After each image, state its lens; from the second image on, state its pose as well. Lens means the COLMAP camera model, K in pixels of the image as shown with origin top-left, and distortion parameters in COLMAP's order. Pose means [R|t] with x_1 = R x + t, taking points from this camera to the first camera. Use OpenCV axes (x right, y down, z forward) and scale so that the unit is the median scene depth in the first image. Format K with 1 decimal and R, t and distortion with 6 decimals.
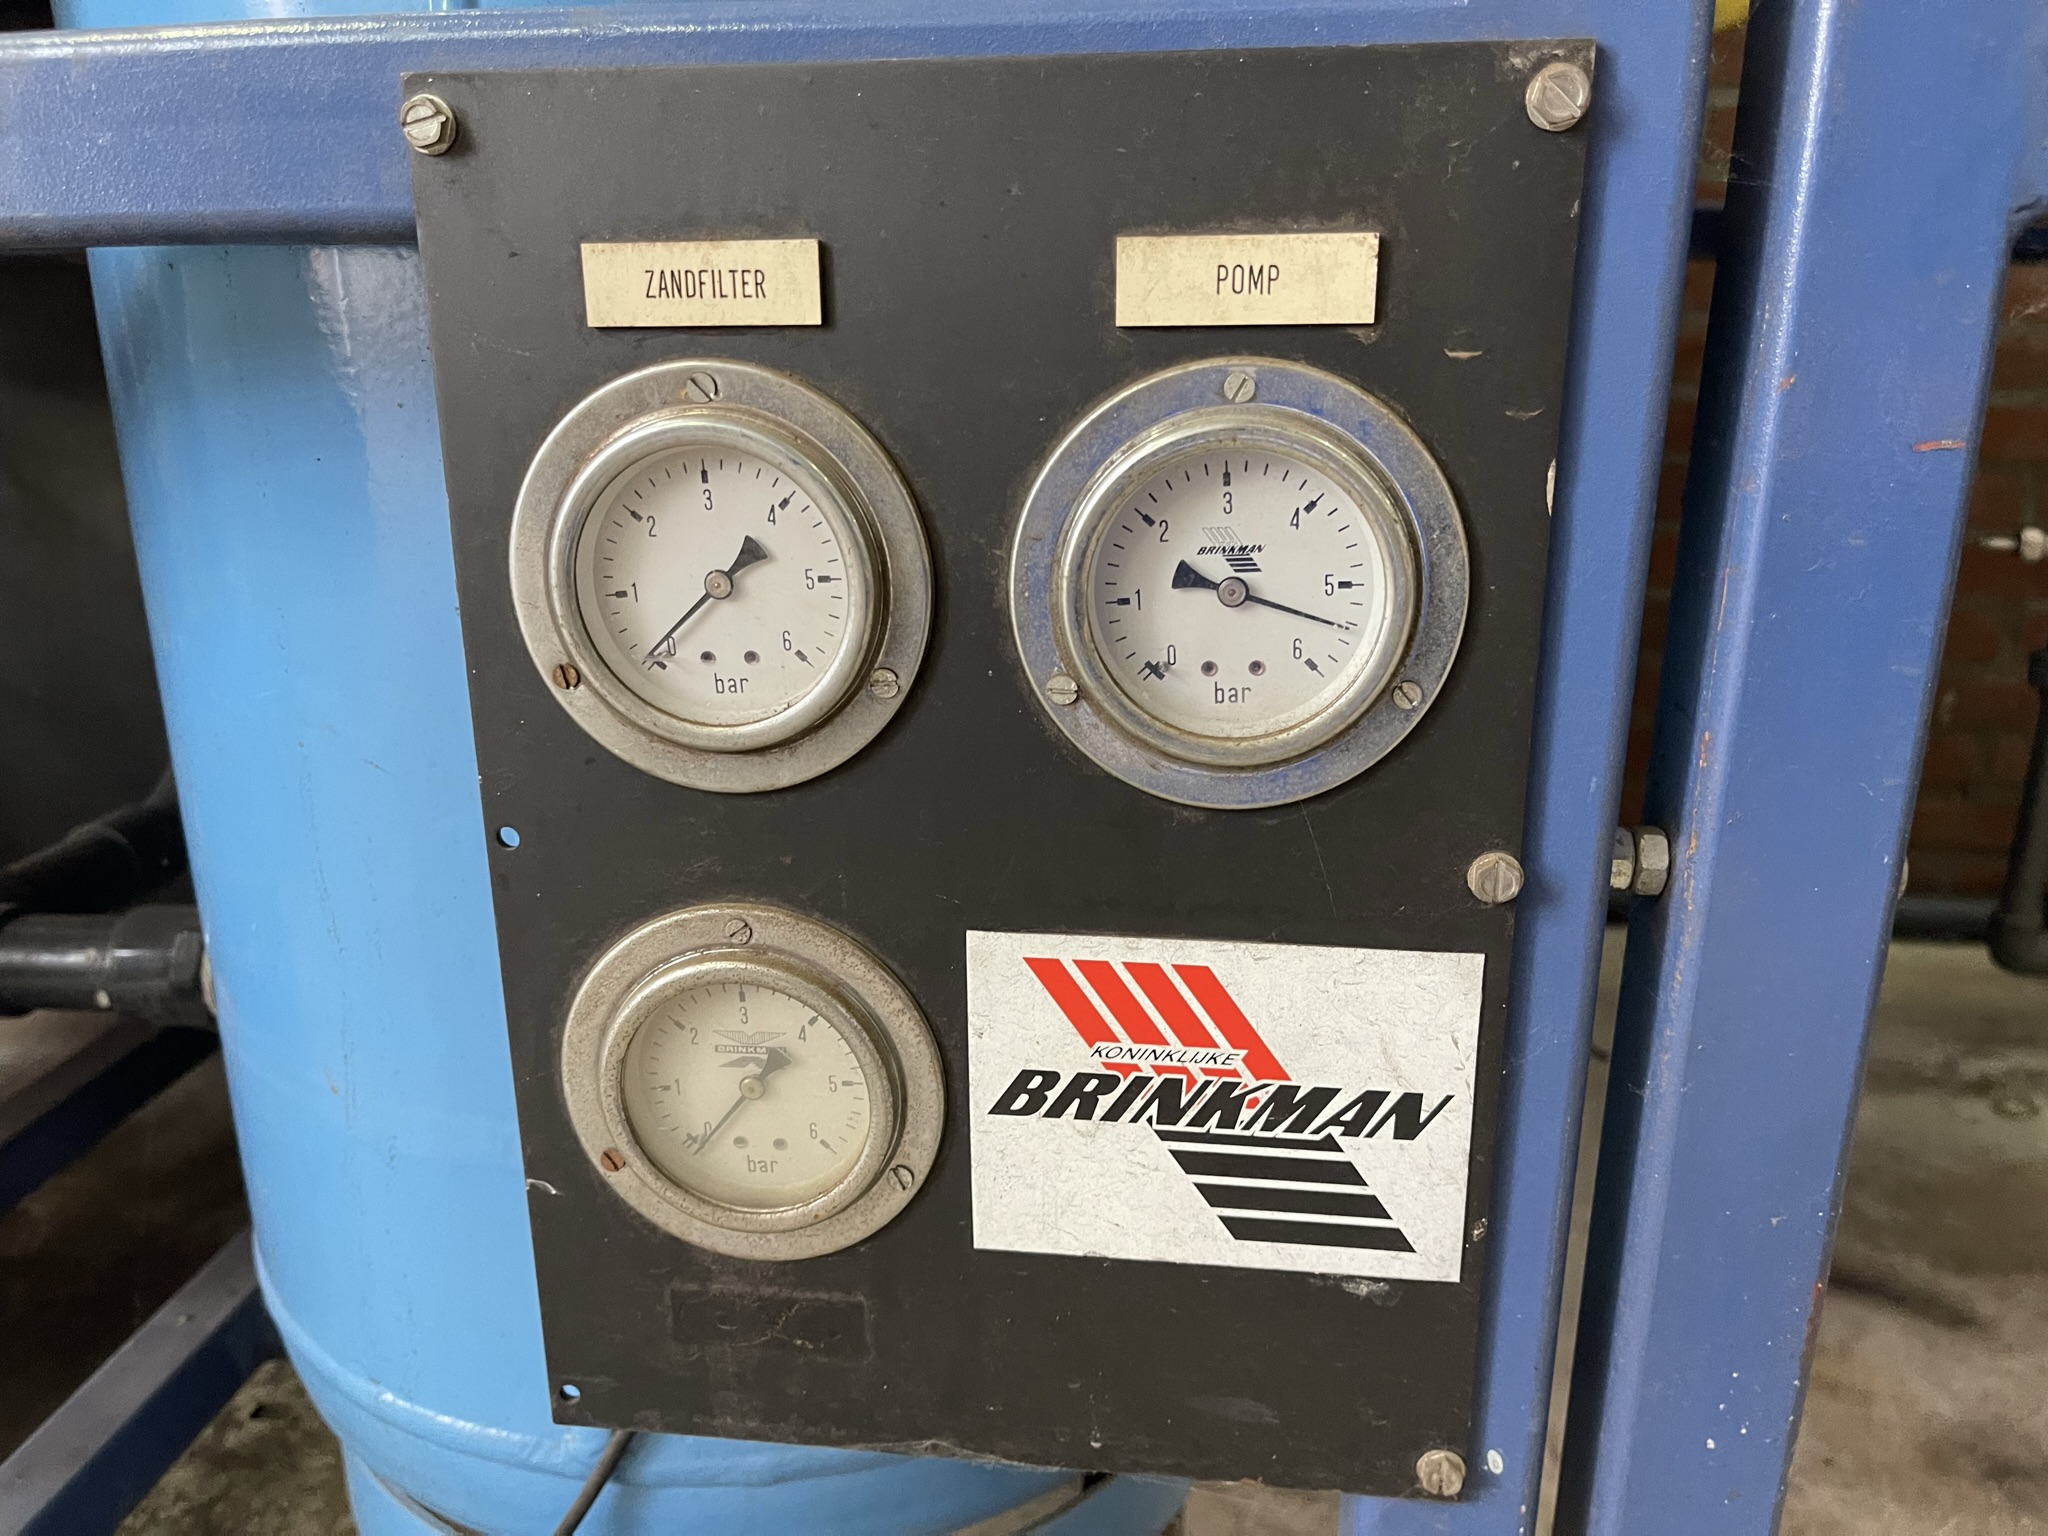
lens RADIAL K [[1581.3, 0, 1007.5], [0, 1581.3, 761.8], [0, 0, 1]] dist [0.033123, -0.005248]
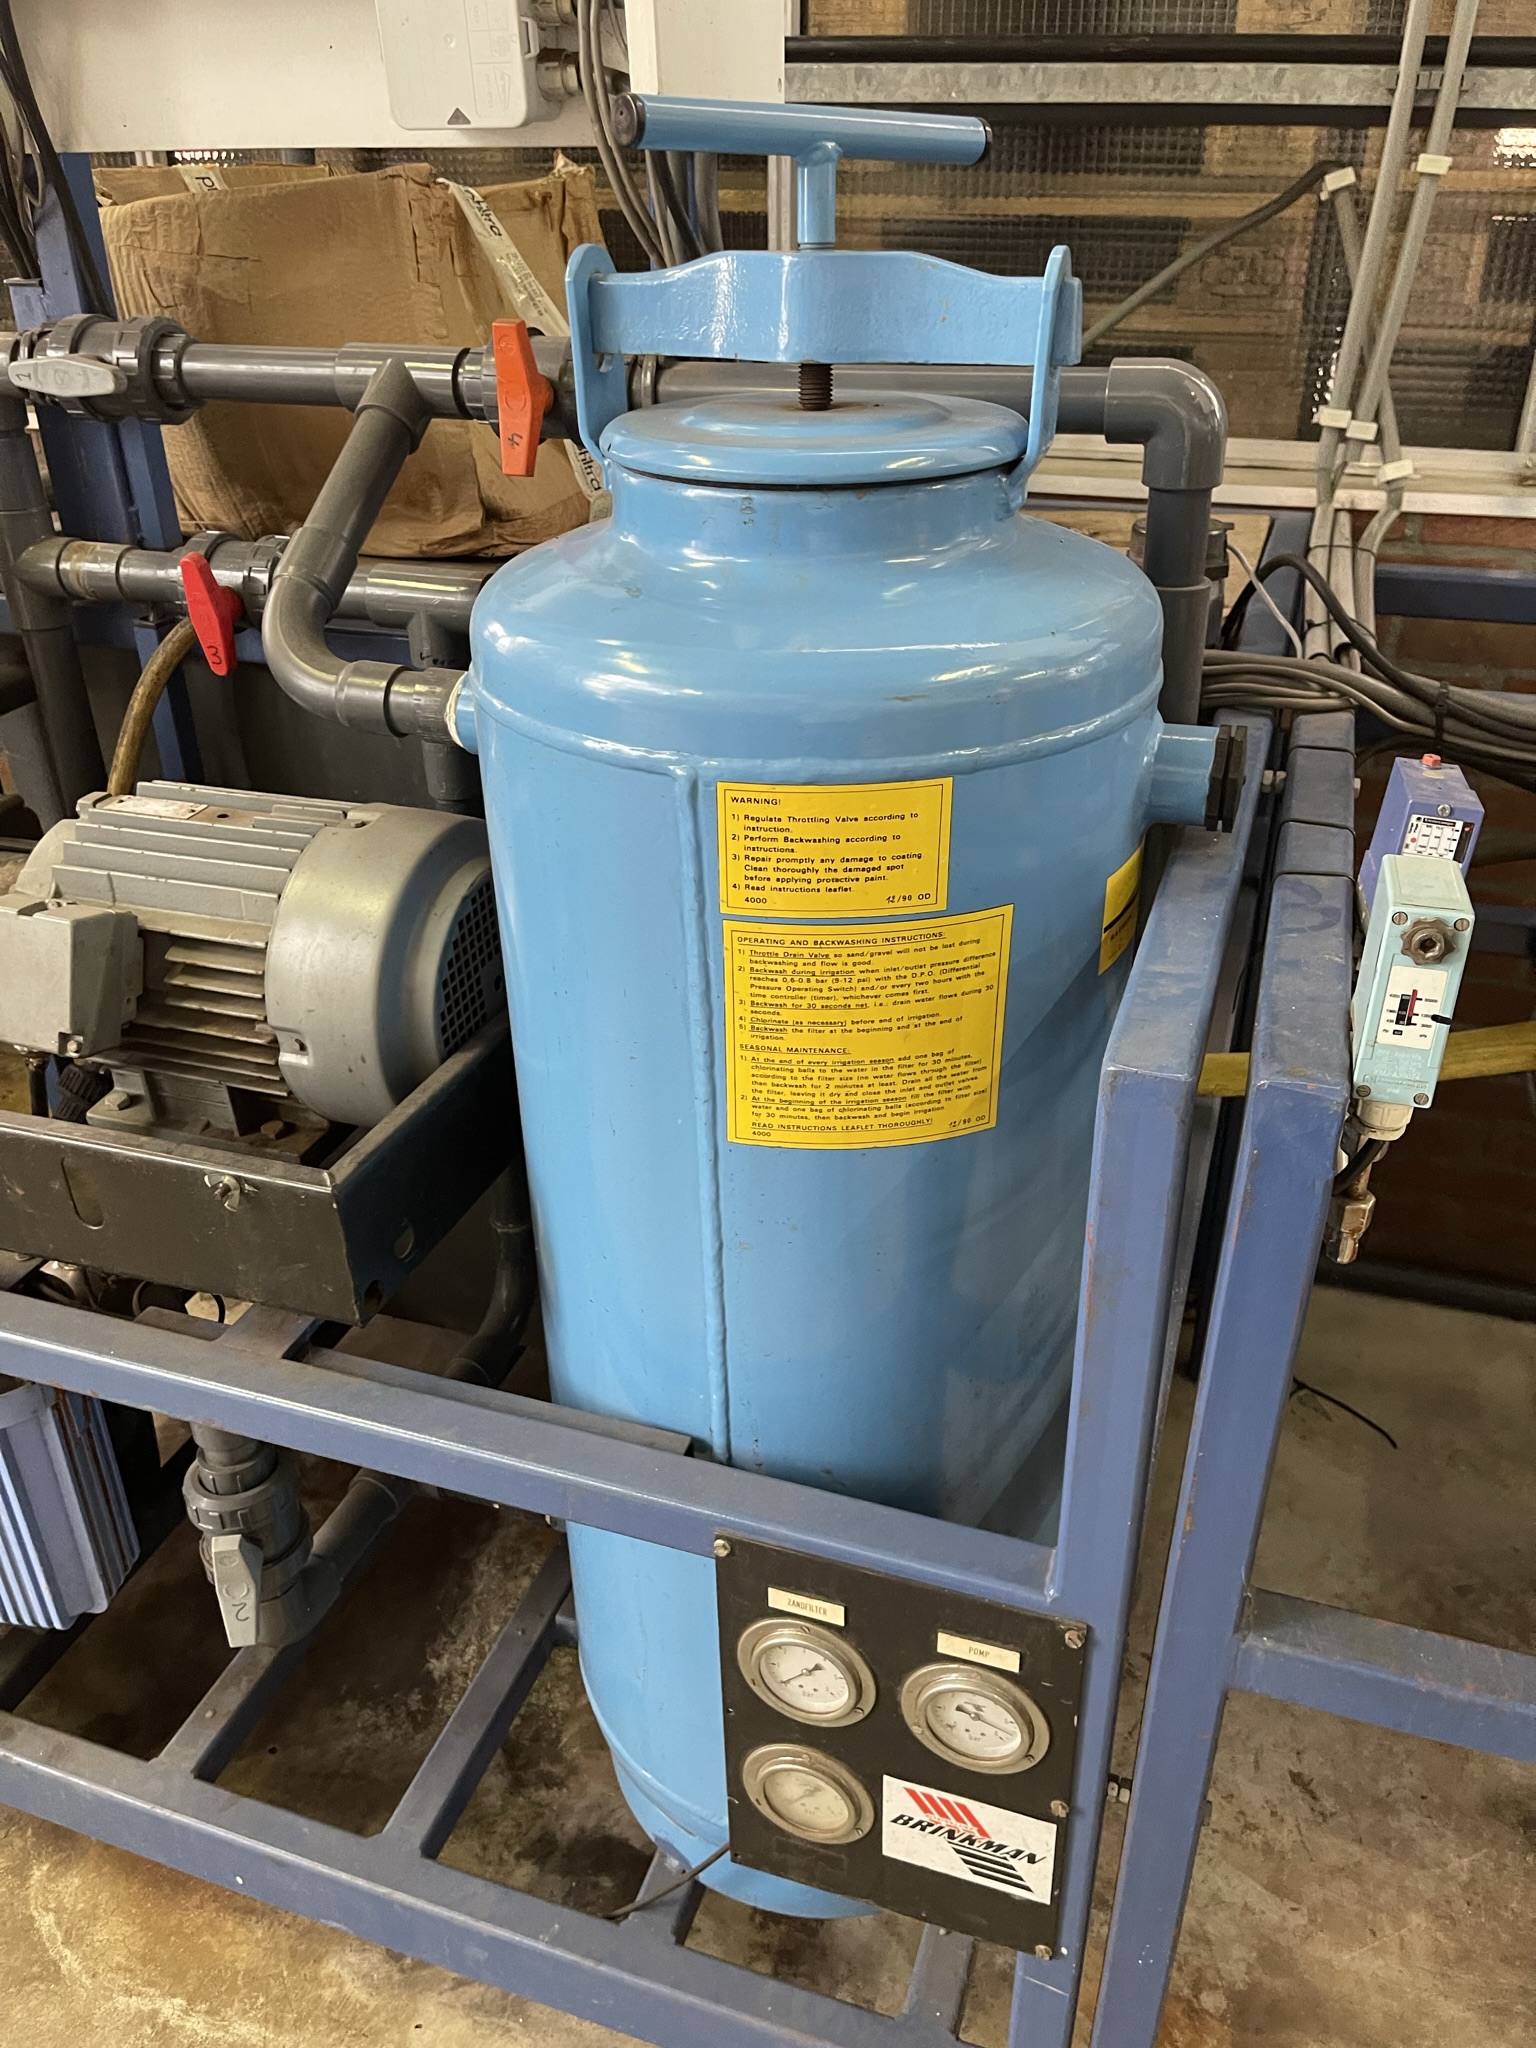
lens RADIAL K [[1581.3, 0, 779.8], [0, 1581.3, 1031.9], [0, 0, 1]] dist [0.033123, -0.005248]
pose [[0.982648, 0.084470, -0.165132, 0.151278], [-0.048138, 0.975919, 0.212756, -1.807893], [0.179127, -0.201115, 0.963051, -1.550869]]
